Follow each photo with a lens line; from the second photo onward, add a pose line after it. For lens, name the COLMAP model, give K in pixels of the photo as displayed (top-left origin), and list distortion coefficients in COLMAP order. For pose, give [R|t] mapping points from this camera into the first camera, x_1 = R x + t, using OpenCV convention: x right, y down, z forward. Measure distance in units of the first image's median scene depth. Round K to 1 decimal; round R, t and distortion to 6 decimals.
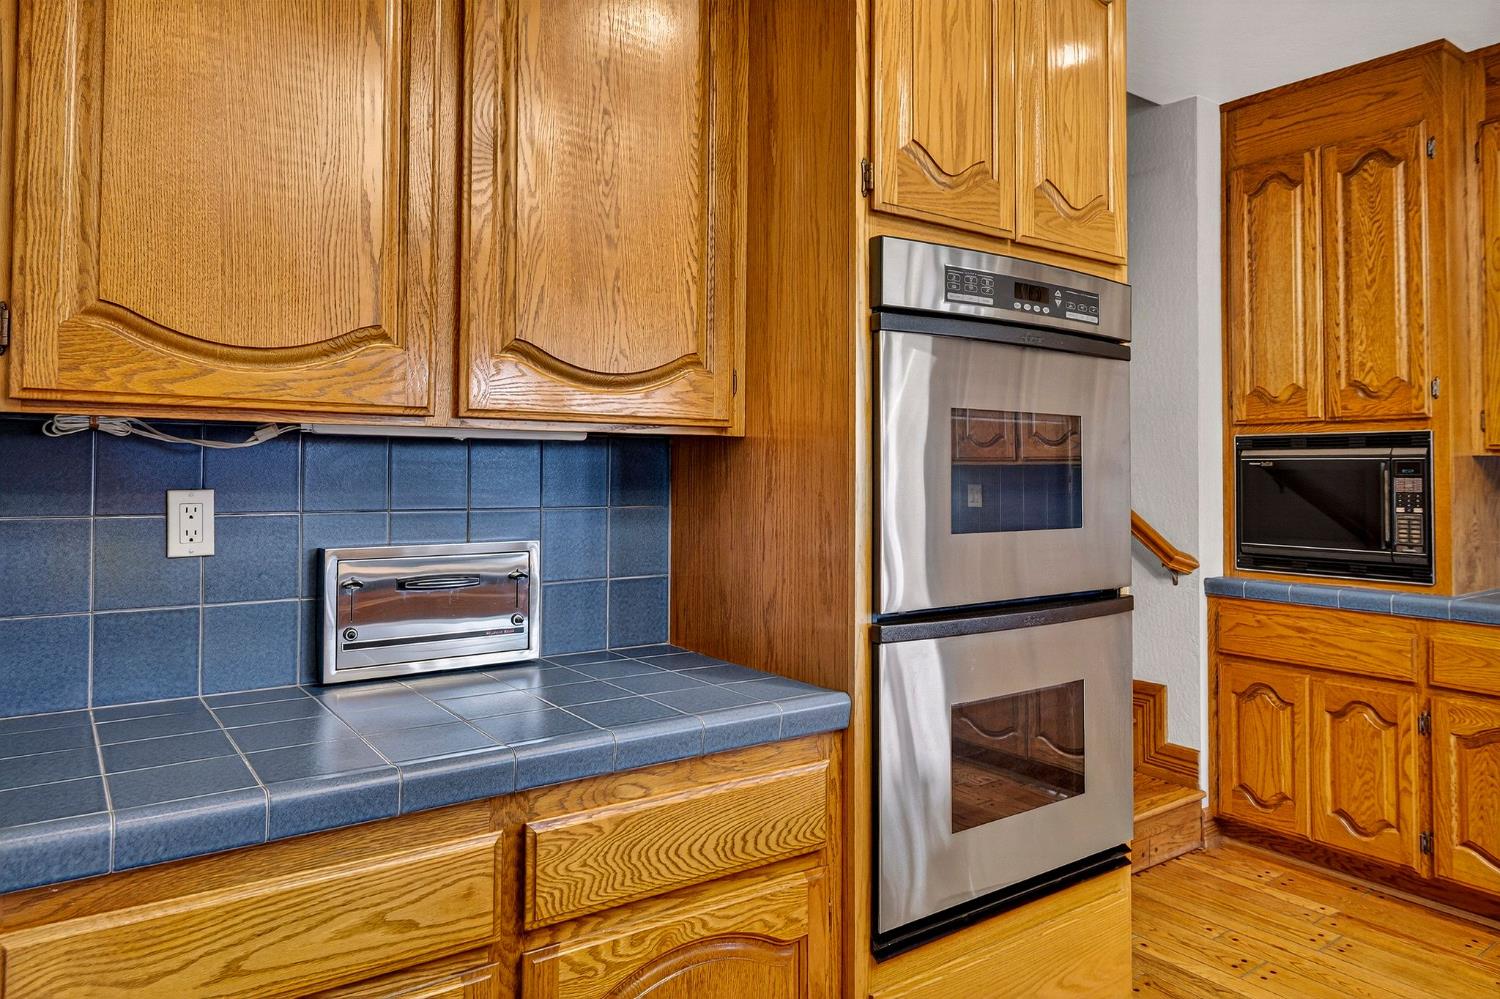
lens RADIAL K [[981.0, 0, 745.8], [0, 981.0, 445.2], [0, 0, 1]] dist [0.003995, -0.000793]
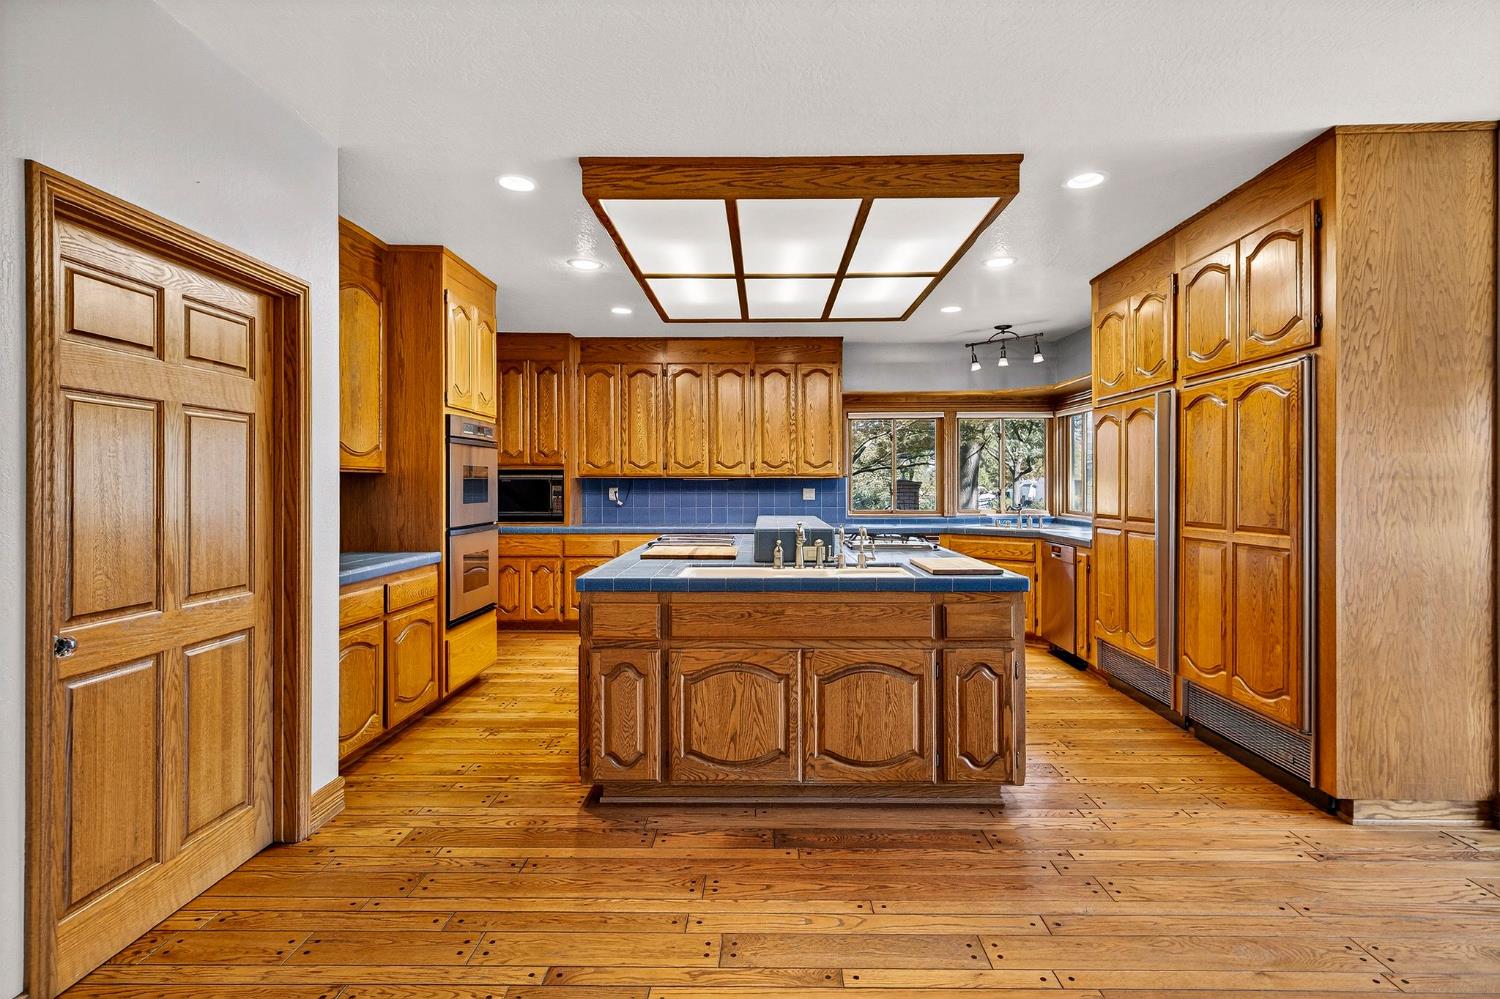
lens RADIAL K [[721.3, 0, 755.8], [0, 721.3, 490.4], [0, 0, 1]] dist [0.005991, -0.000704]
pose [[0.597945, -0.012170, 0.801445, -0.676686], [-0.019850, 0.999353, 0.029985, -0.027966], [-0.801292, -0.033838, 0.597316, -0.729682]]
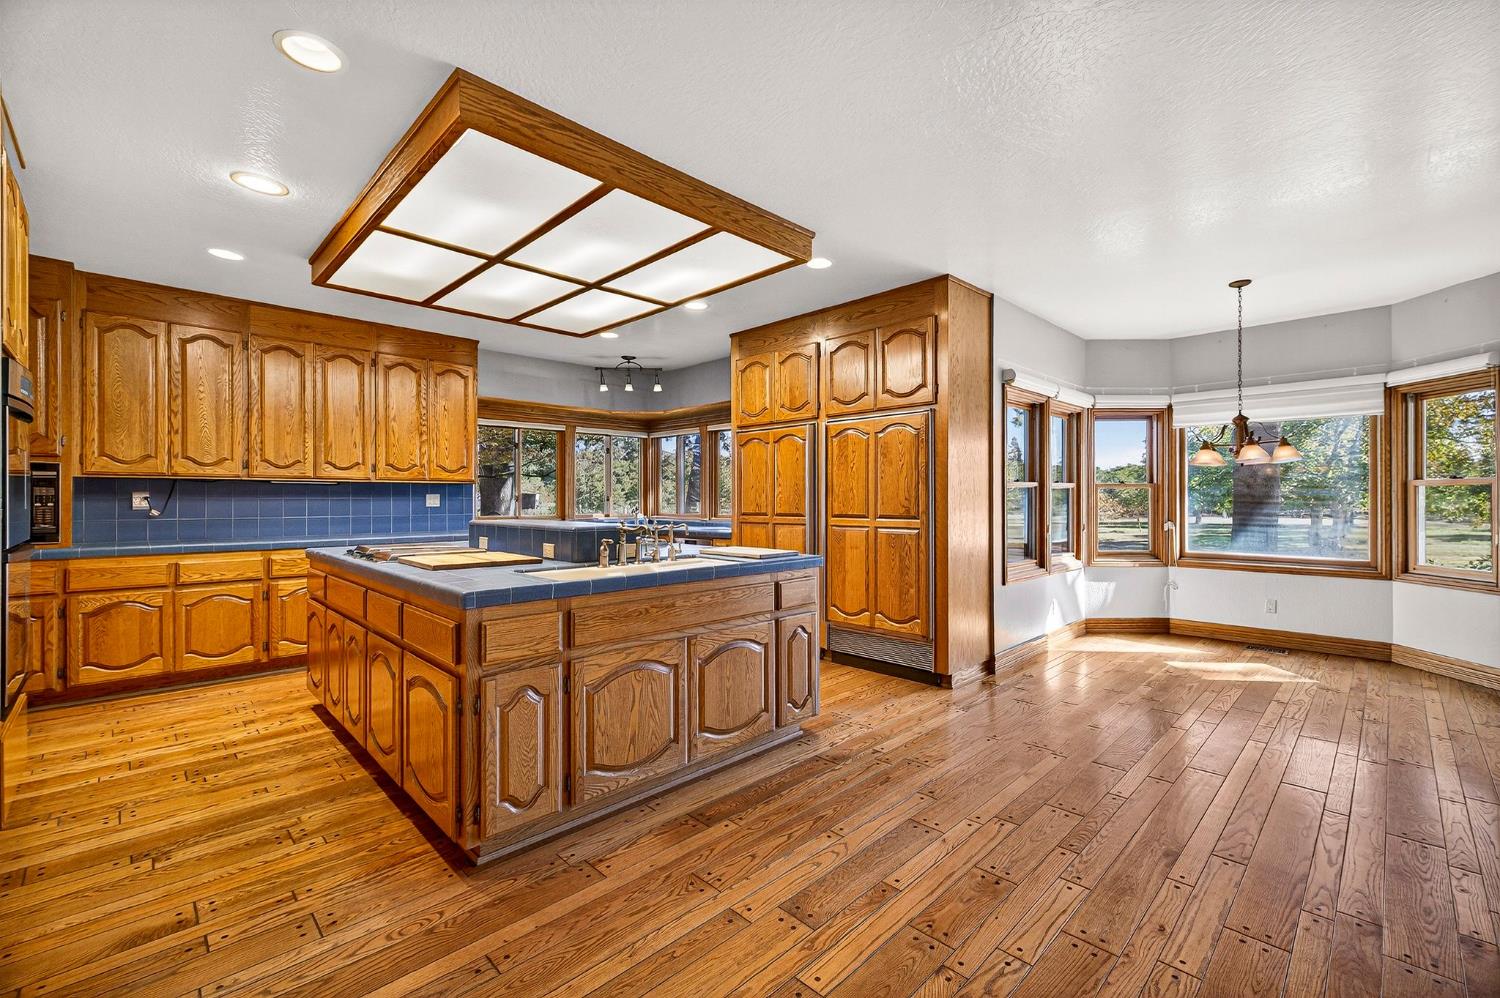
lens RADIAL K [[632.9, 0, 749.8], [0, 632.9, 501.0], [0, 0, 1]] dist [0.004041, 0.000213]
pose [[-0.154982, -0.008770, 0.987878, -0.764354], [-0.030676, 0.999521, 0.004061, 0.013475], [-0.987441, -0.029675, -0.155176, -0.149905]]
